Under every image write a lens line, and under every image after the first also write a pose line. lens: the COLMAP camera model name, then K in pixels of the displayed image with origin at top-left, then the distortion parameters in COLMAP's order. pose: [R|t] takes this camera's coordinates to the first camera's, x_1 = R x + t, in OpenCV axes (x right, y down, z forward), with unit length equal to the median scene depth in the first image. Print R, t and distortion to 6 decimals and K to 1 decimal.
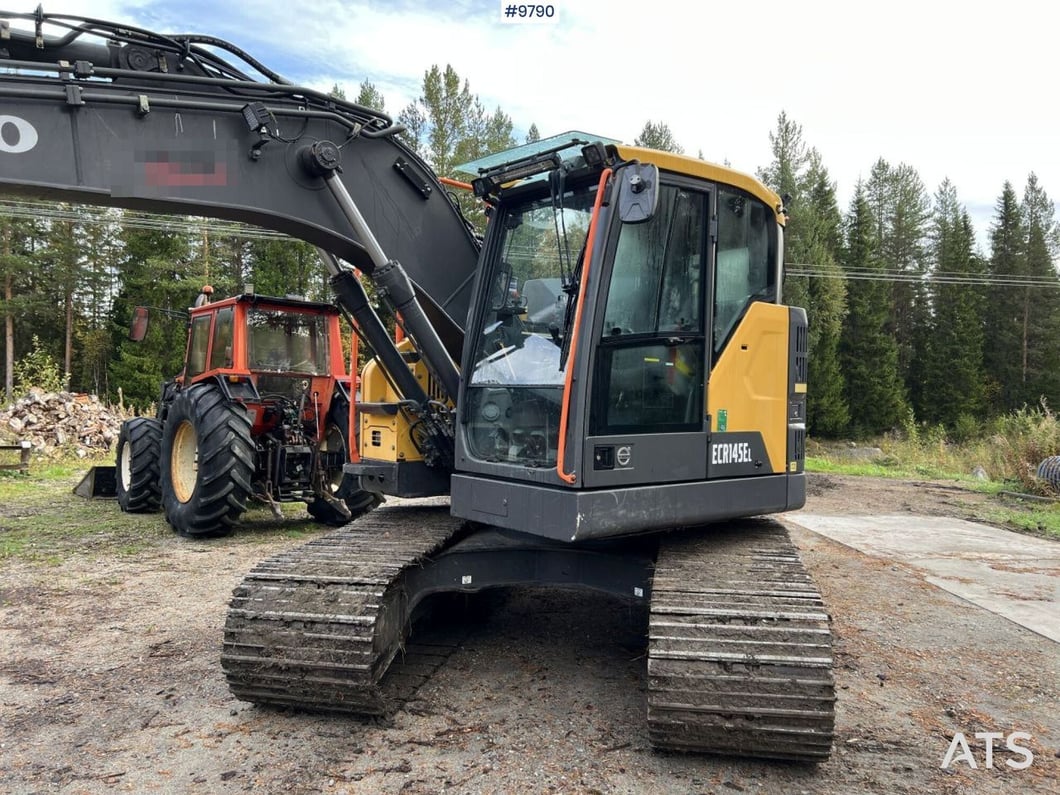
lens RADIAL K [[798.6, 0, 533.4], [0, 798.6, 398.7], [0, 0, 1]] dist [0.060675, -0.067475]
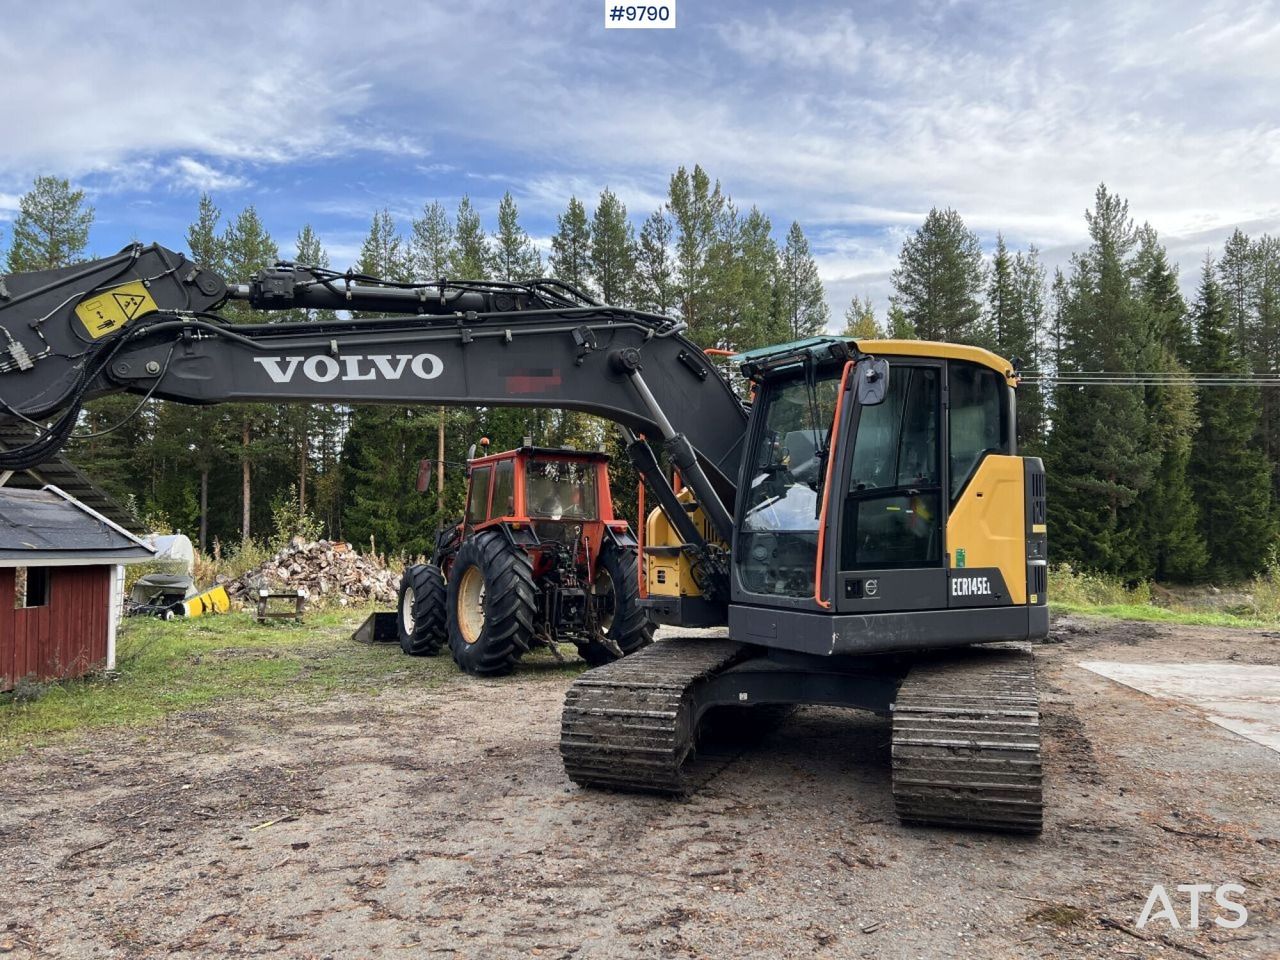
lens RADIAL K [[964.3, 0, 638.9], [0, 964.3, 479.6], [0, 0, 1]] dist [0.060675, -0.067475]
pose [[0.985690, -0.026627, -0.166452, 0.011343], [0.016258, 0.997859, -0.063351, -0.004977], [0.167783, 0.059739, 0.984012, -0.471246]]
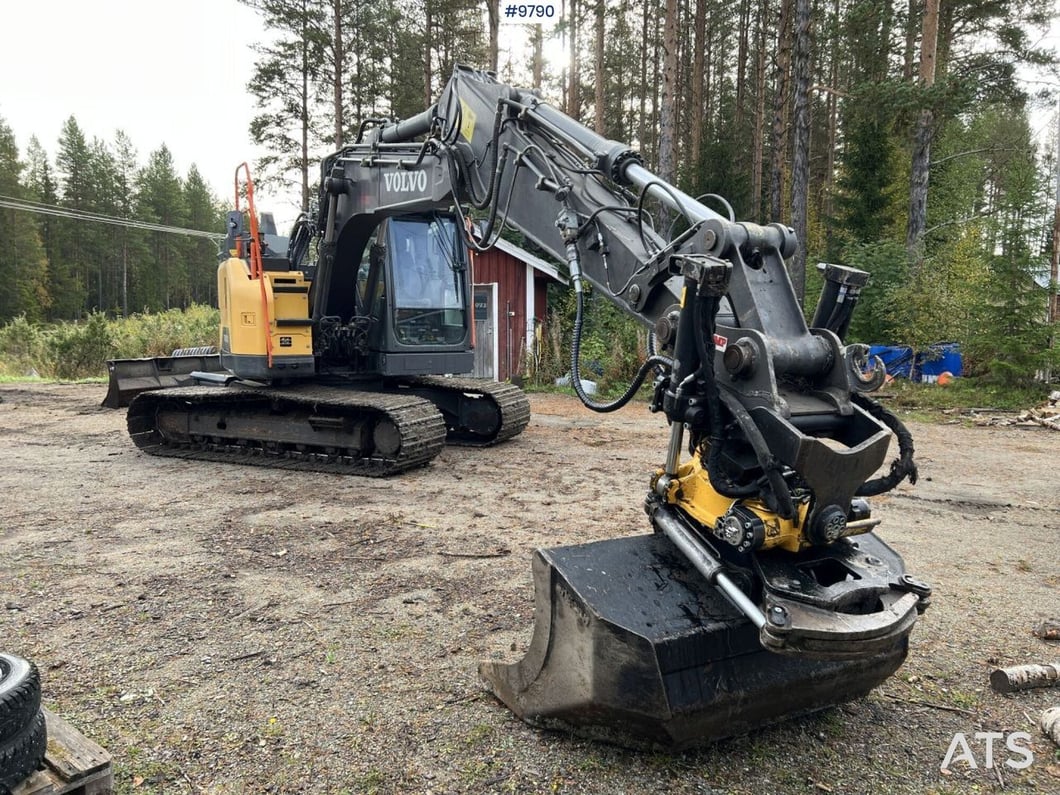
lens RADIAL K [[798.6, 0, 540.8], [0, 798.6, 390.7], [0, 0, 1]] dist [0.060675, -0.067475]
pose [[0.246921, -0.112330, 0.962503, -1.864650], [0.009964, 0.993500, 0.113391, -0.033230], [-0.968984, -0.018408, 0.246435, 0.154504]]
